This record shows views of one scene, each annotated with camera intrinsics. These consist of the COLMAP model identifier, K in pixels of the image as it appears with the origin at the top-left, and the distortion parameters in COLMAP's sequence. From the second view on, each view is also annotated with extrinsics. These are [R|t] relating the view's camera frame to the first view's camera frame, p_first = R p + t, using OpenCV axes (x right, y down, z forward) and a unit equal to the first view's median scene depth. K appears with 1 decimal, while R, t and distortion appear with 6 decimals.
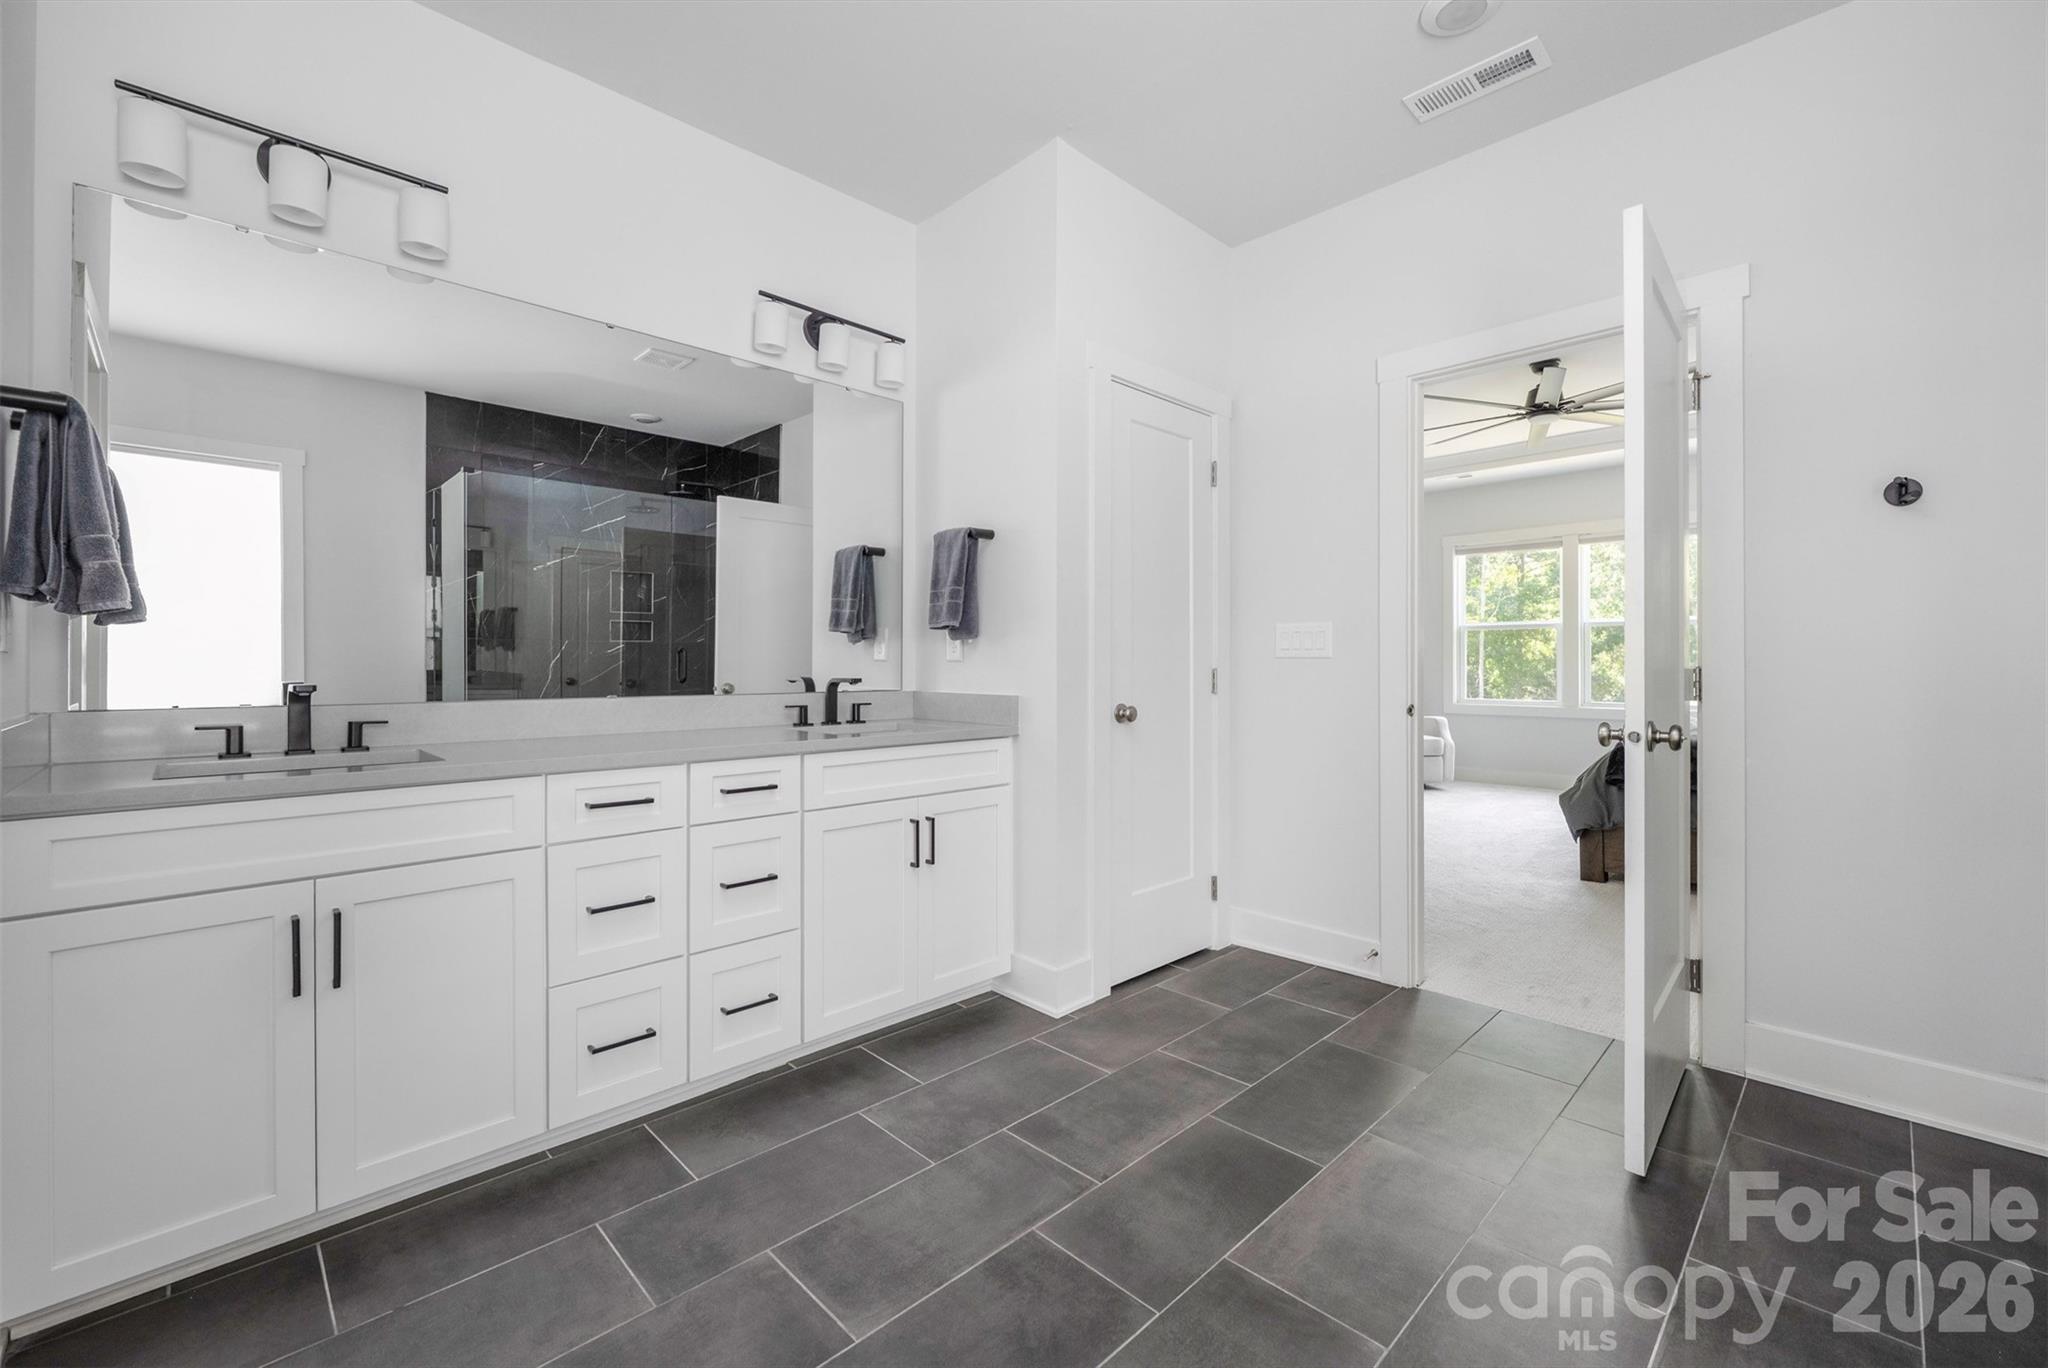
lens RADIAL K [[841.1, 0, 998.9], [0, 841.1, 663.1], [0, 0, 1]] dist [-0.001969, -0.000191]
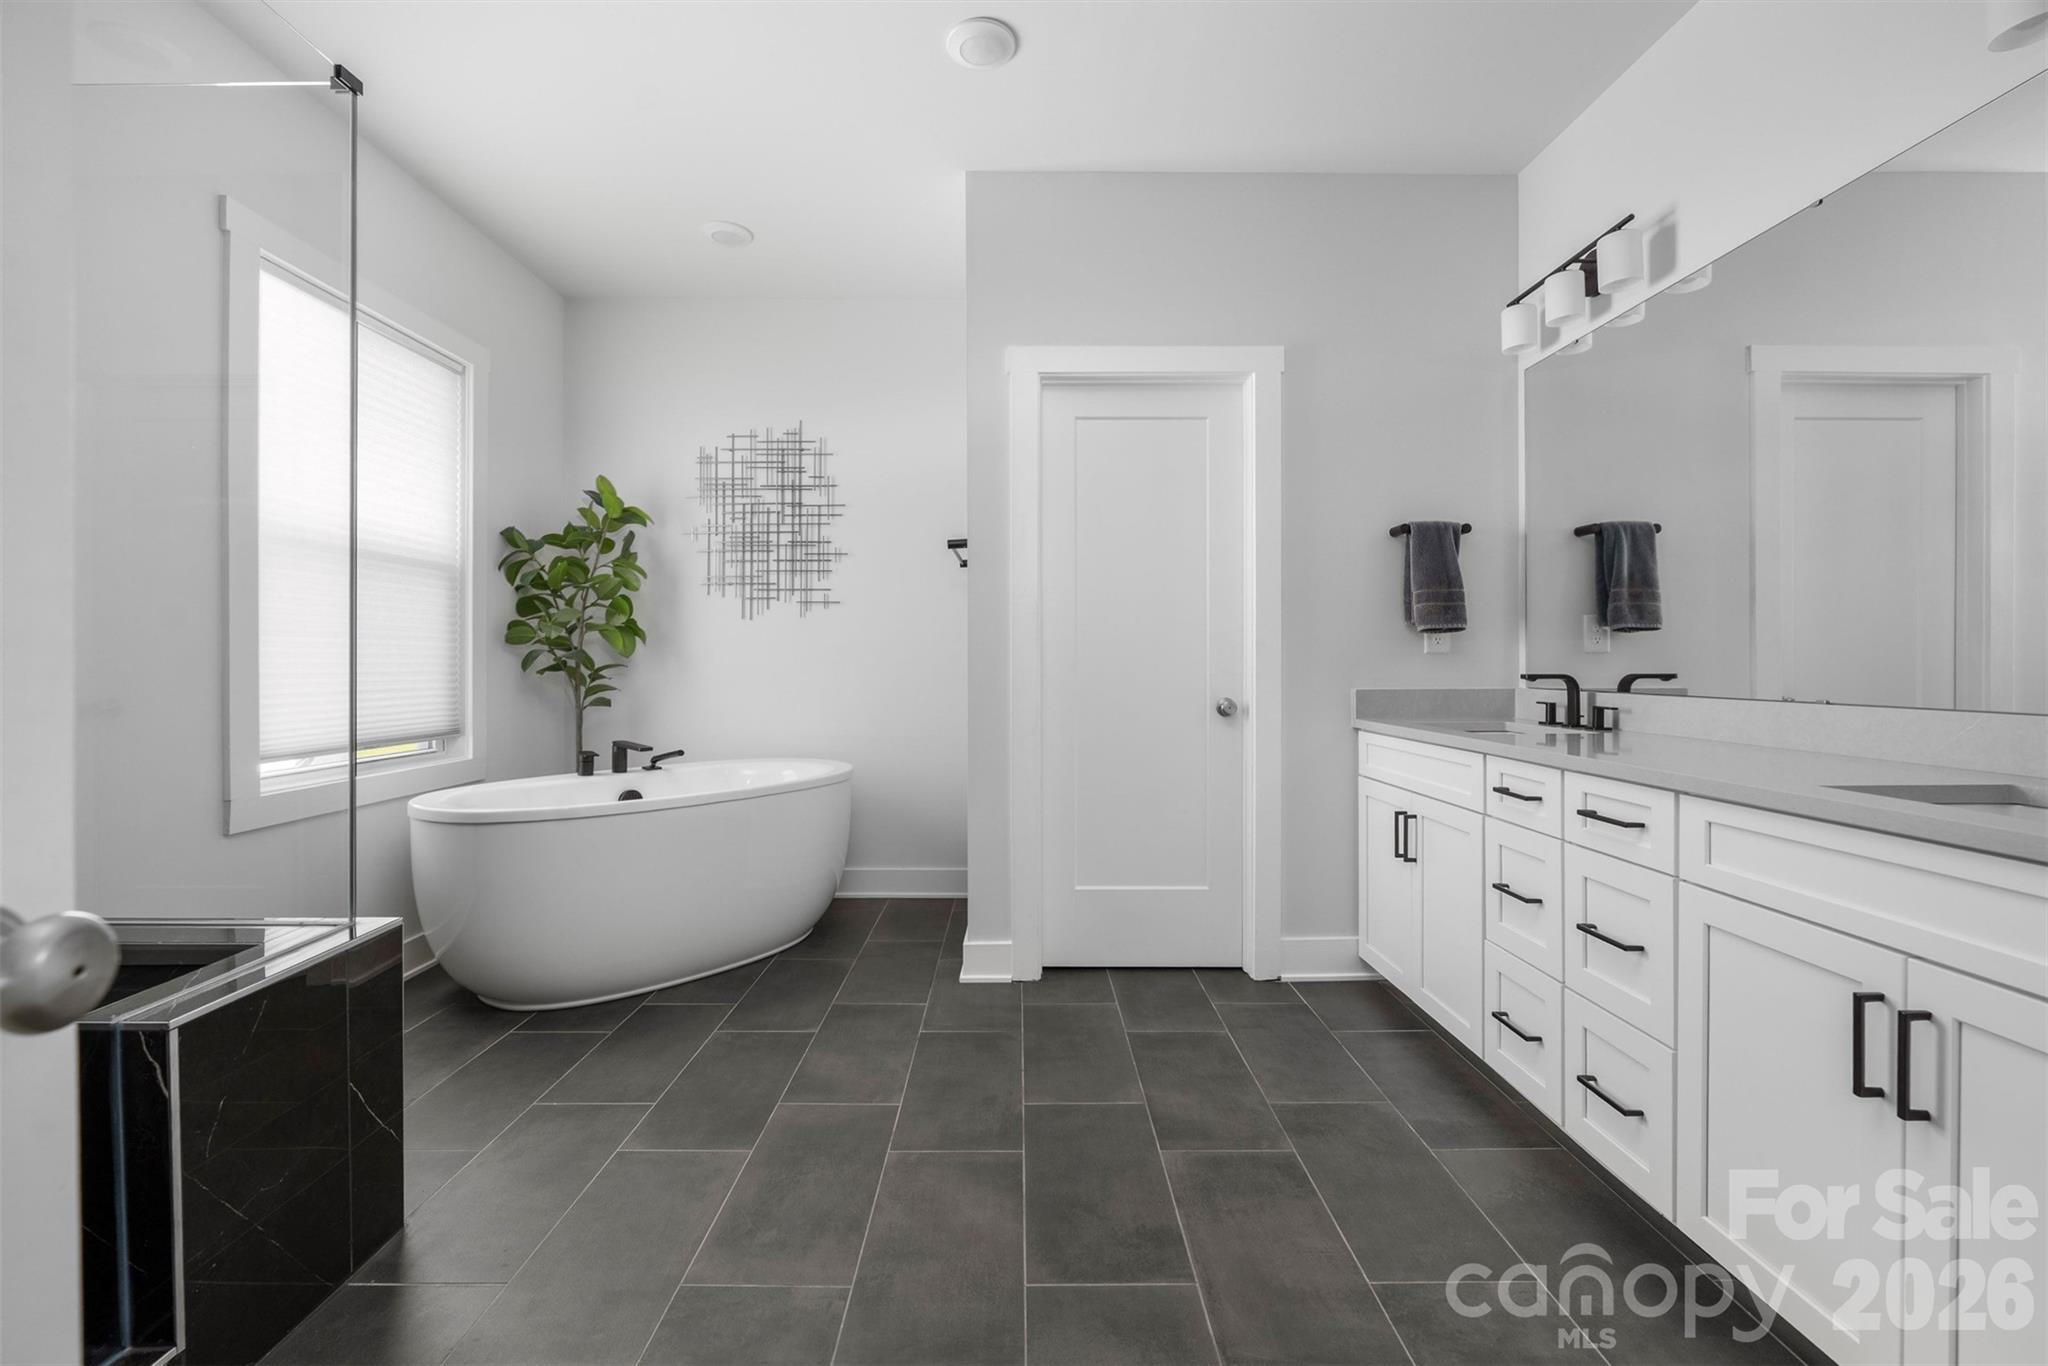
lens RADIAL K [[841.1, 0, 998.9], [0, 841.1, 662.1], [0, 0, 1]] dist [-0.001969, -0.000191]
pose [[-0.693997, 0.001571, -0.719976, 0.810757], [0.002760, 0.999996, -0.000477, 0.019741], [0.719972, -0.002318, -0.693999, 1.448297]]
